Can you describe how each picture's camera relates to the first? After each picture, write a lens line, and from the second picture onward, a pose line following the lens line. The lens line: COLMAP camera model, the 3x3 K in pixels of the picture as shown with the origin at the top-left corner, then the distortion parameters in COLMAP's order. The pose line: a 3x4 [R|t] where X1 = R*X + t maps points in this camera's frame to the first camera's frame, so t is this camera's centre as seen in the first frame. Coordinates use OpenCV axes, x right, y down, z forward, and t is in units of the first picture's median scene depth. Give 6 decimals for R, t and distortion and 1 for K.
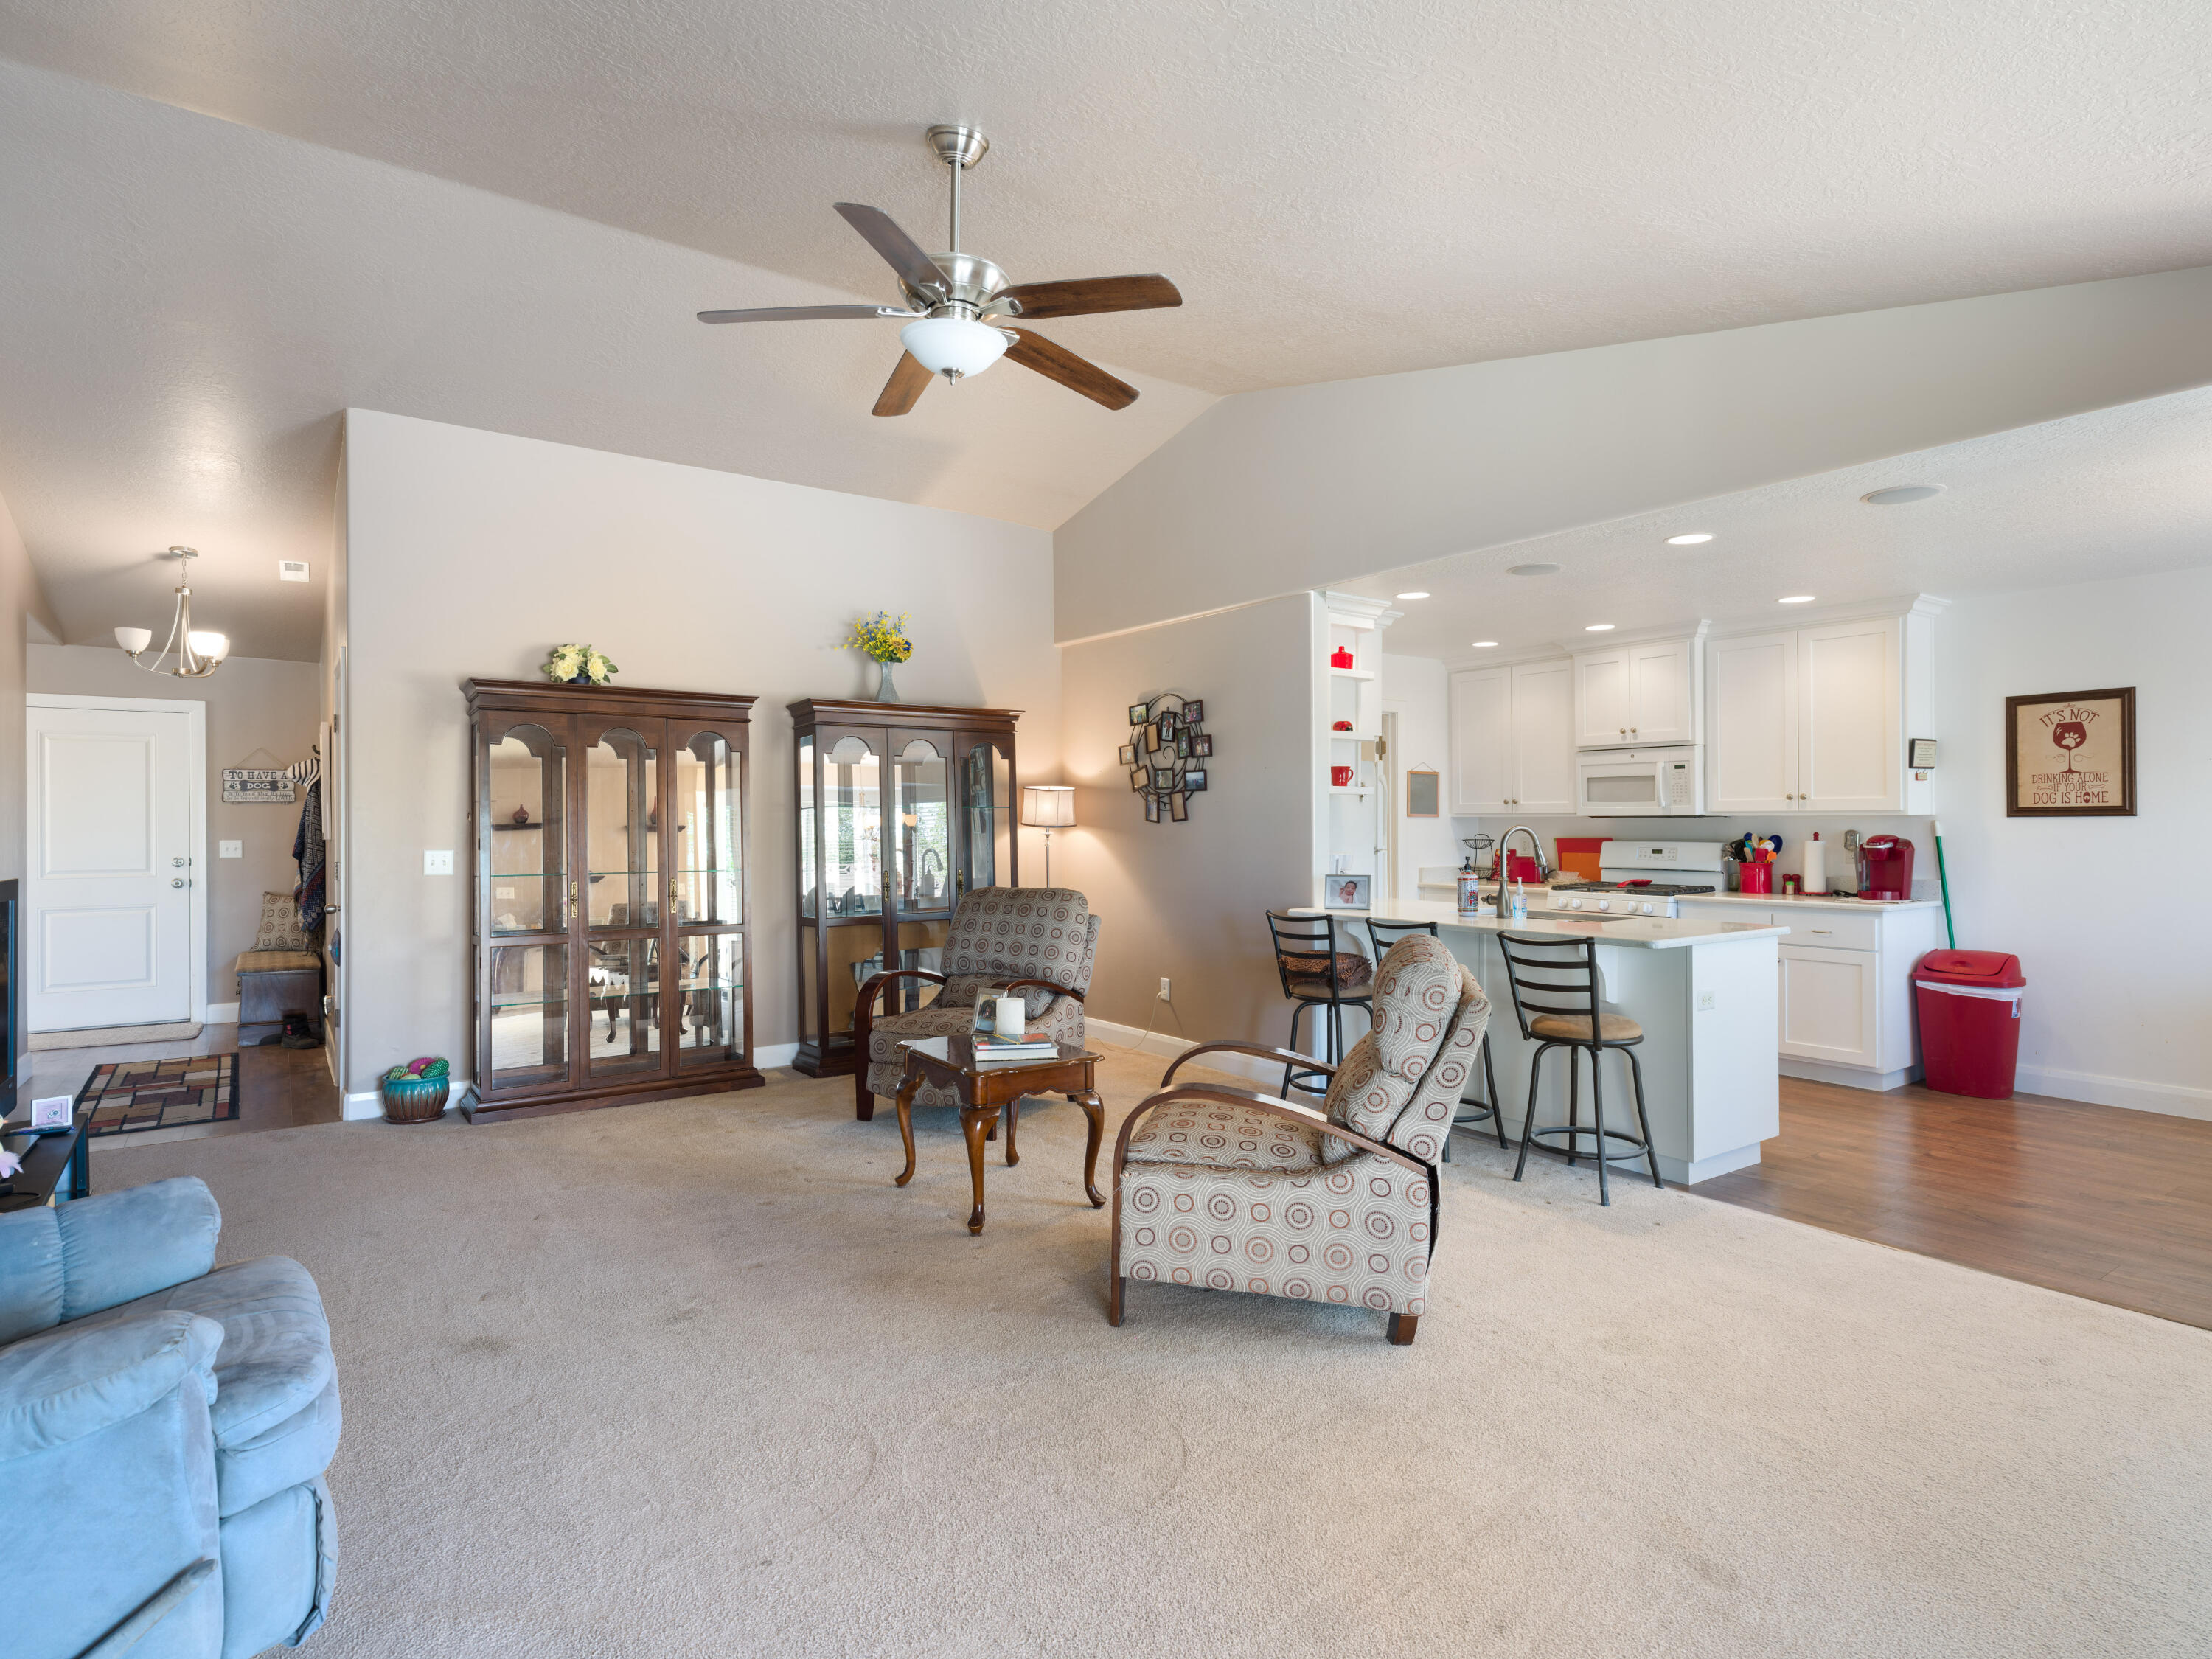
lens RADIAL K [[1166.2, 0, 1103.3], [0, 1166.2, 820.3], [0, 0, 1]] dist [-0.003538, -0.000303]
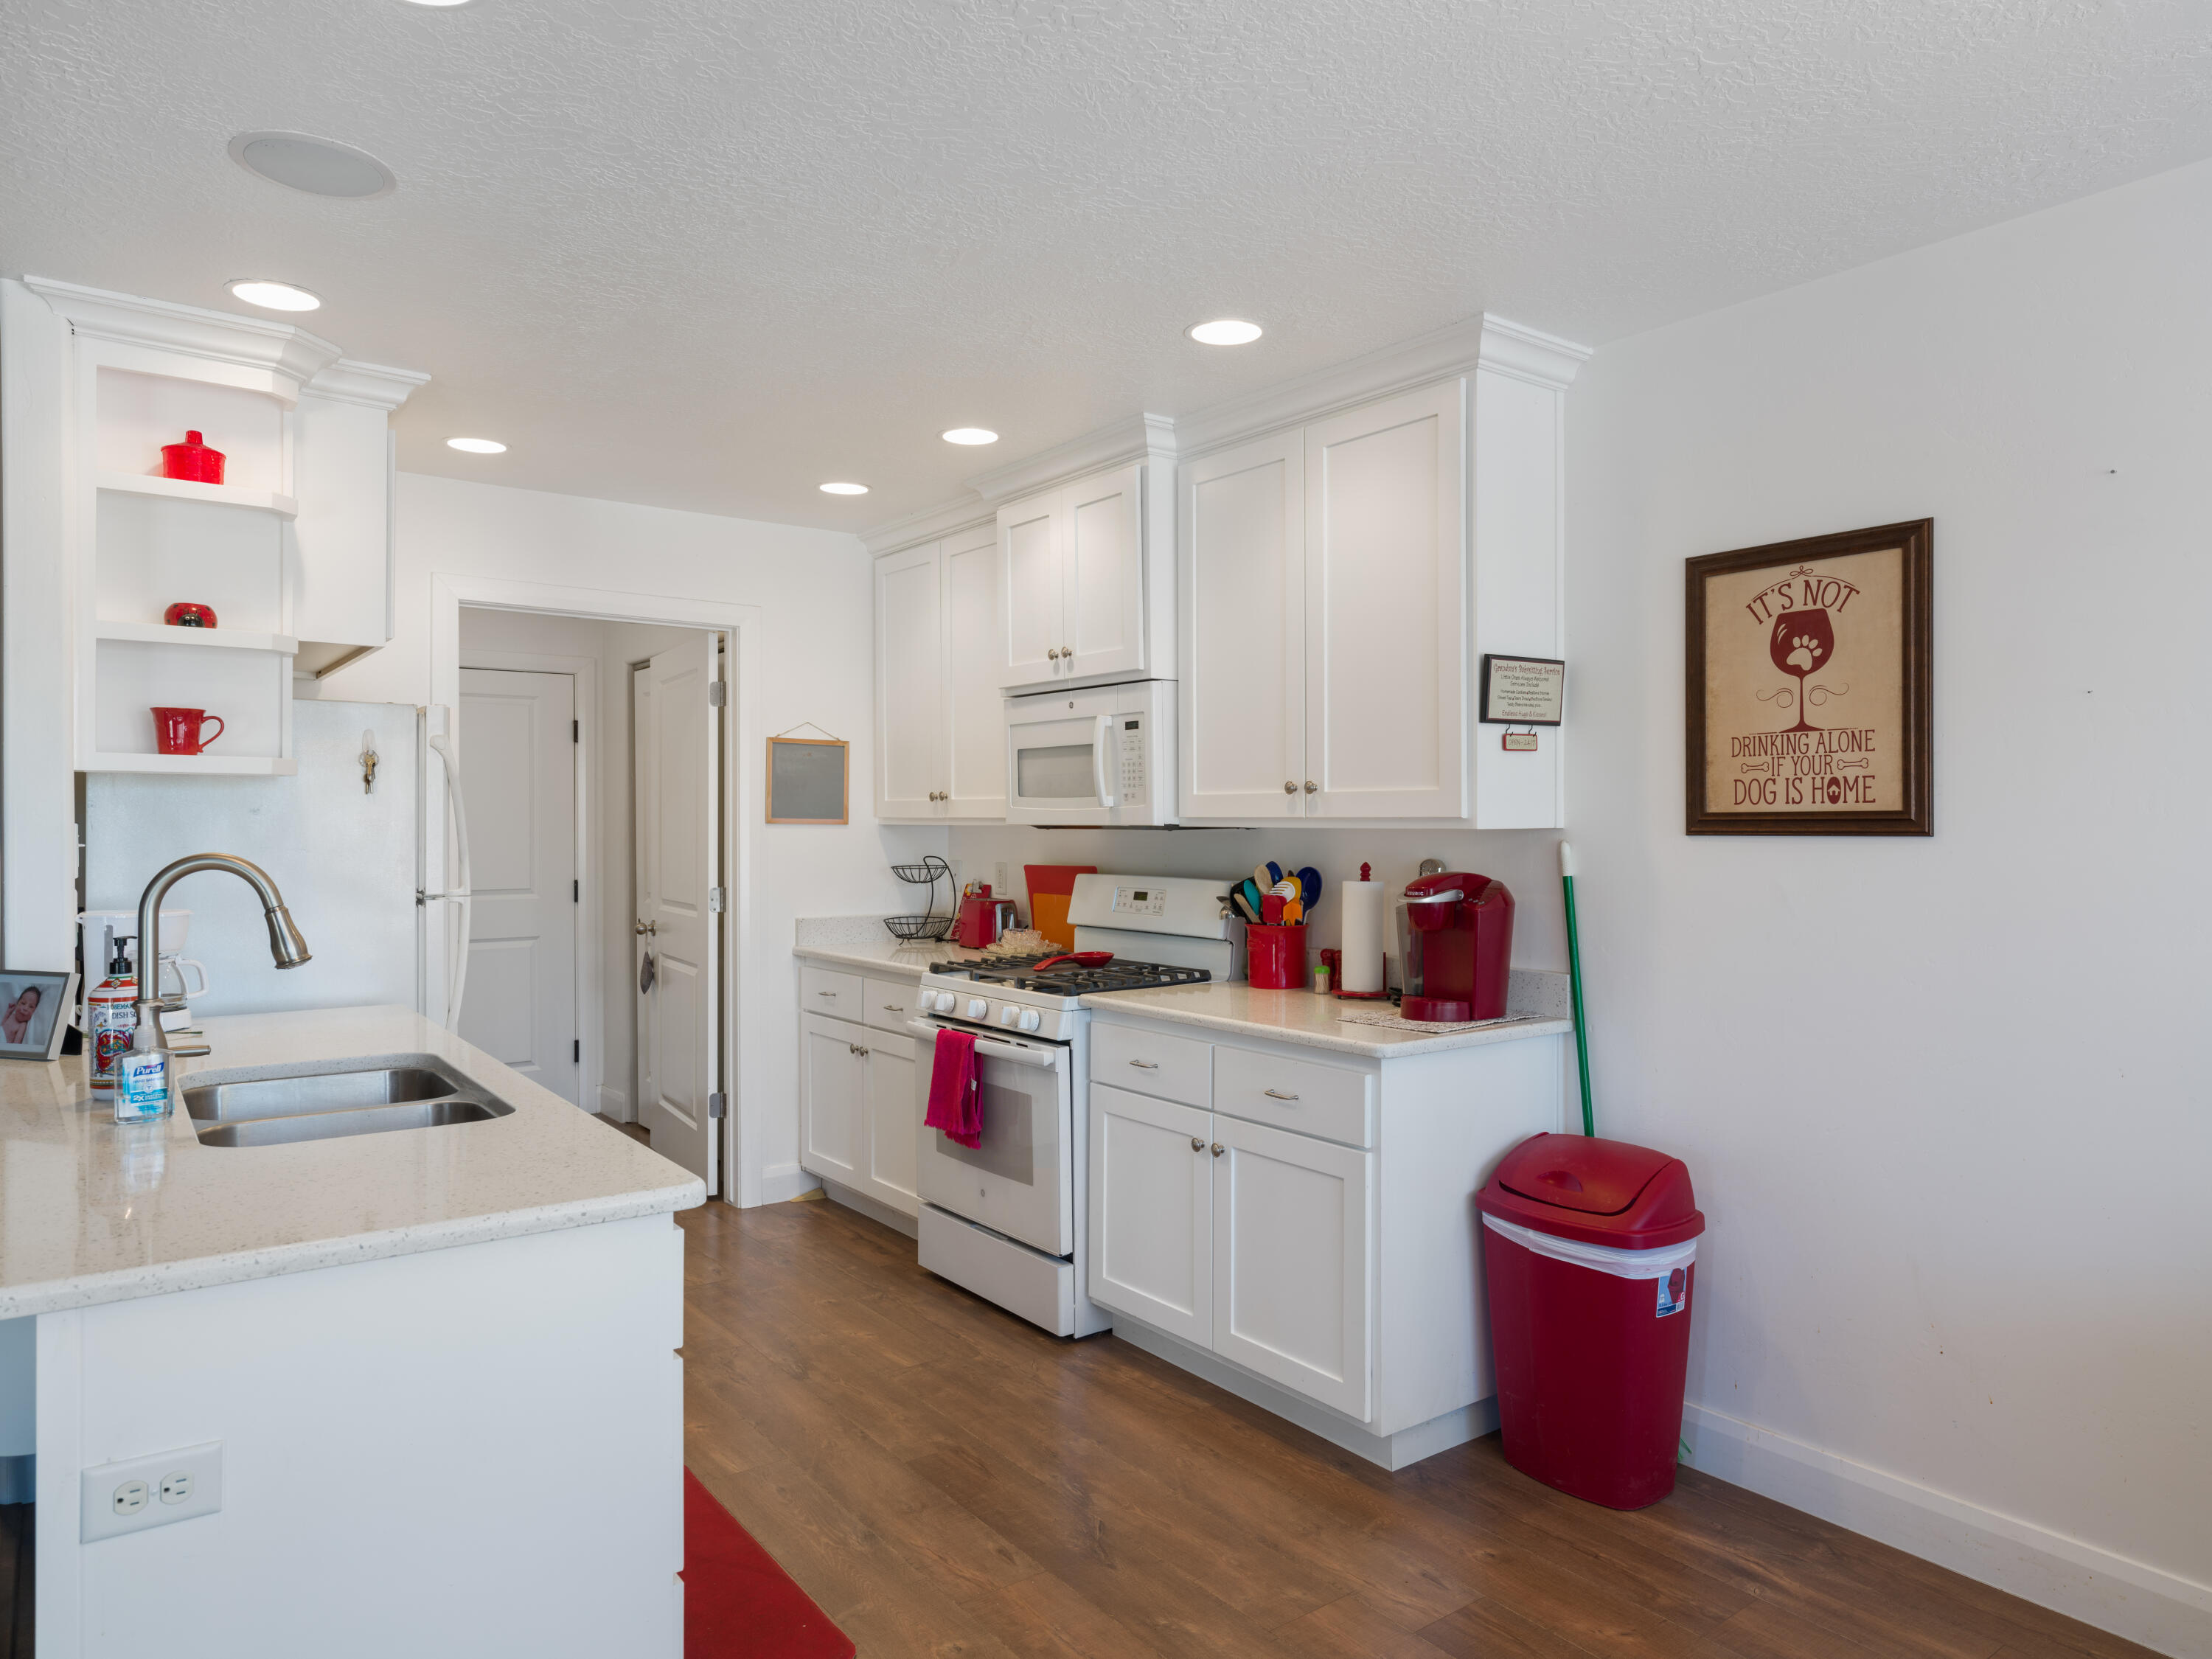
lens RADIAL K [[1412.2, 0, 1104.4], [0, 1412.2, 825.2], [0, 0, 1]] dist [-0.007488, -0.002030]
pose [[0.999419, 0.006102, 0.033539, 0.526182], [-0.006171, 0.999979, 0.001960, -0.006079], [-0.033527, -0.002165, 0.999435, 0.468084]]
